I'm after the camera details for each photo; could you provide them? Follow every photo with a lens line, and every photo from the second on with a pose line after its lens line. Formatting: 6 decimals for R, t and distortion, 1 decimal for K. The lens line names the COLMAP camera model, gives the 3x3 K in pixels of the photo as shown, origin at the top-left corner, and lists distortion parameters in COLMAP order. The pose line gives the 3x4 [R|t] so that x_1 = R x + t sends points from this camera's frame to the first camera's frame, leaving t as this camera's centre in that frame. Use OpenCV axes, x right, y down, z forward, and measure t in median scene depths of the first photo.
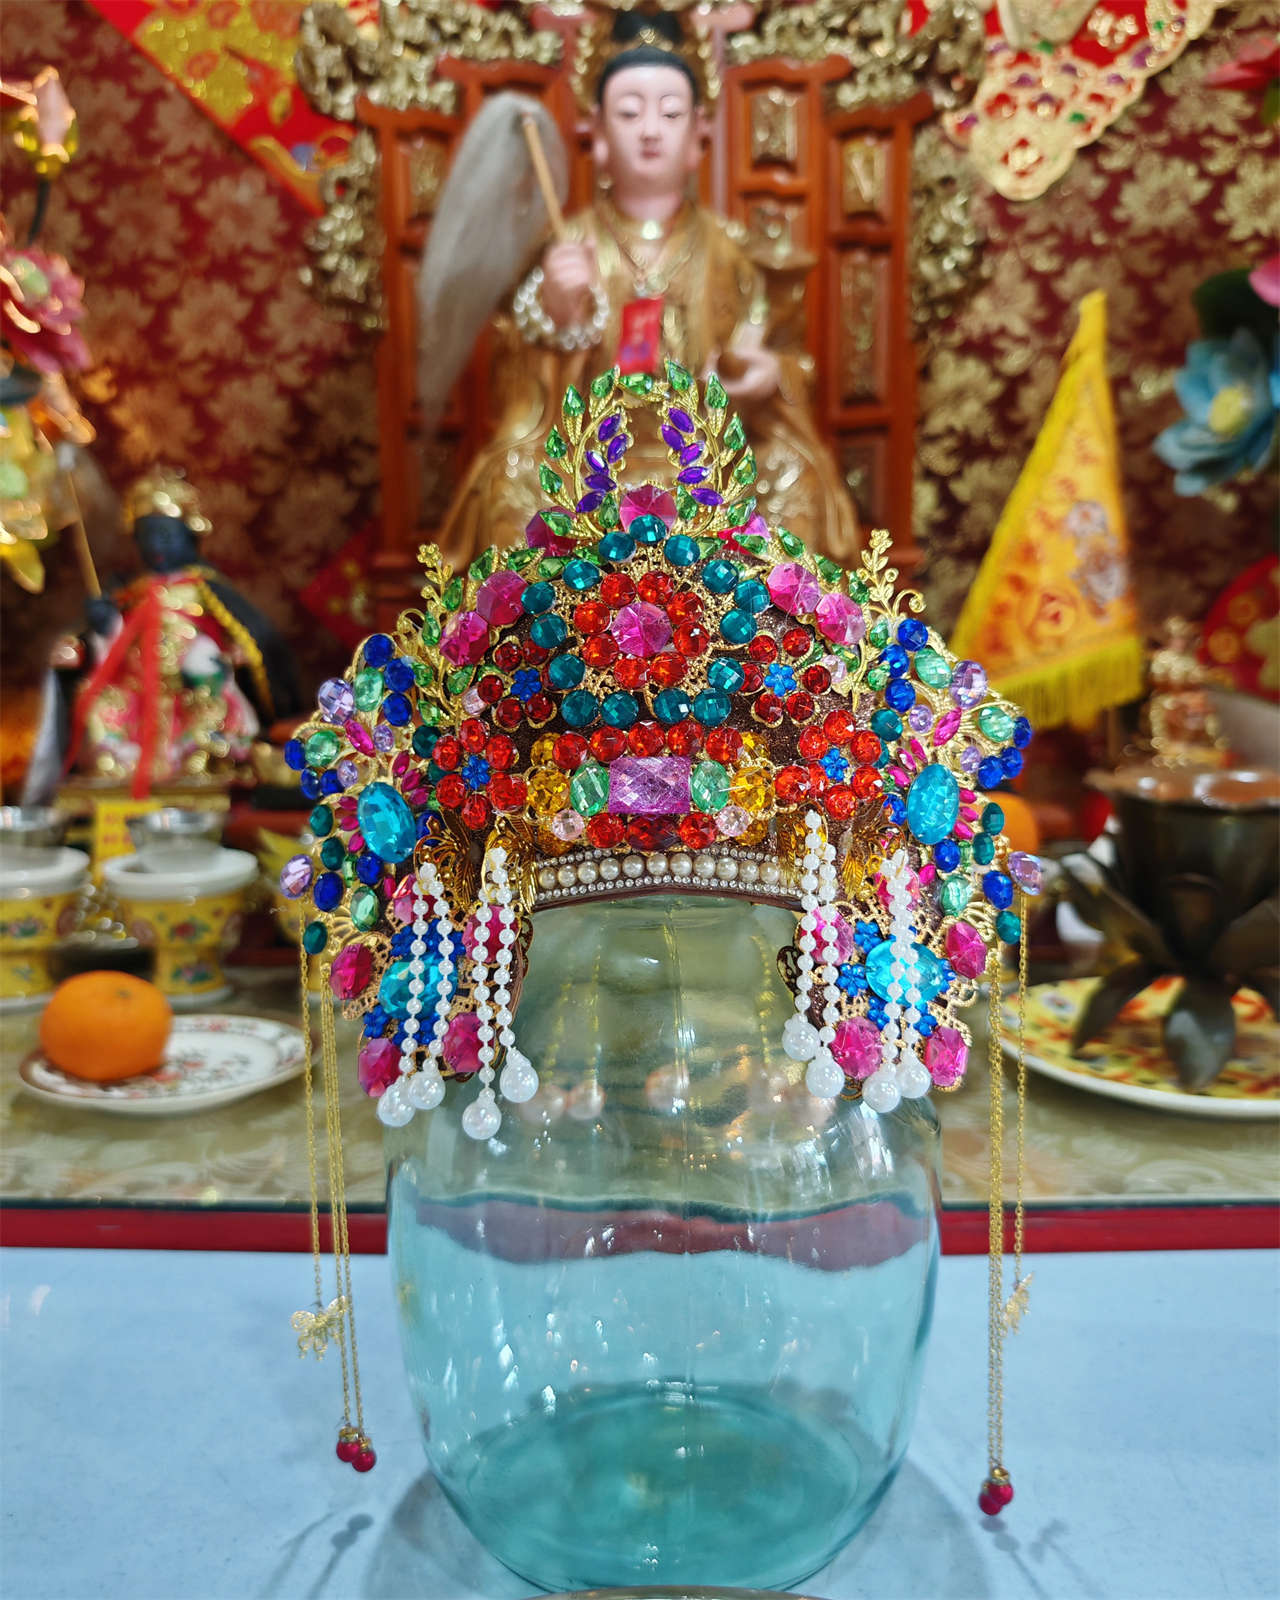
lens RADIAL K [[1430.2, 0, 663.6], [0, 1430.2, 799.9], [0, 0, 1]] dist [0.004543, -0.014034]
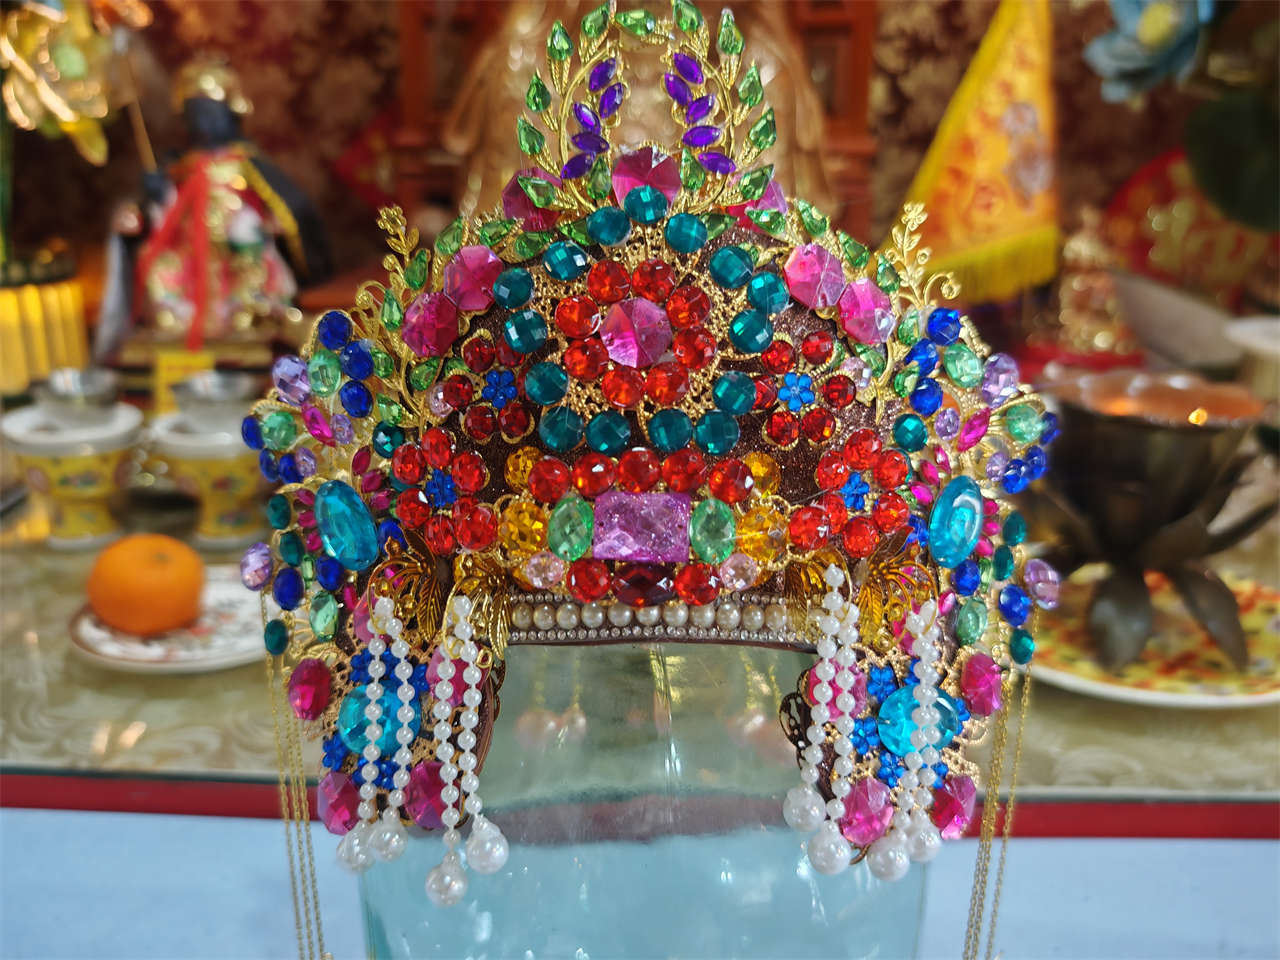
lens RADIAL K [[1071.6, 0, 640.0], [0, 1071.6, 480.0], [0, 0, 1]] dist [-0.031073, 0.013474]
pose [[0.999709, 0.023877, 0.003376, -0.012373], [-0.024109, 0.986437, 0.162363, -0.127824], [0.000547, -0.162397, 0.986725, 0.347169]]
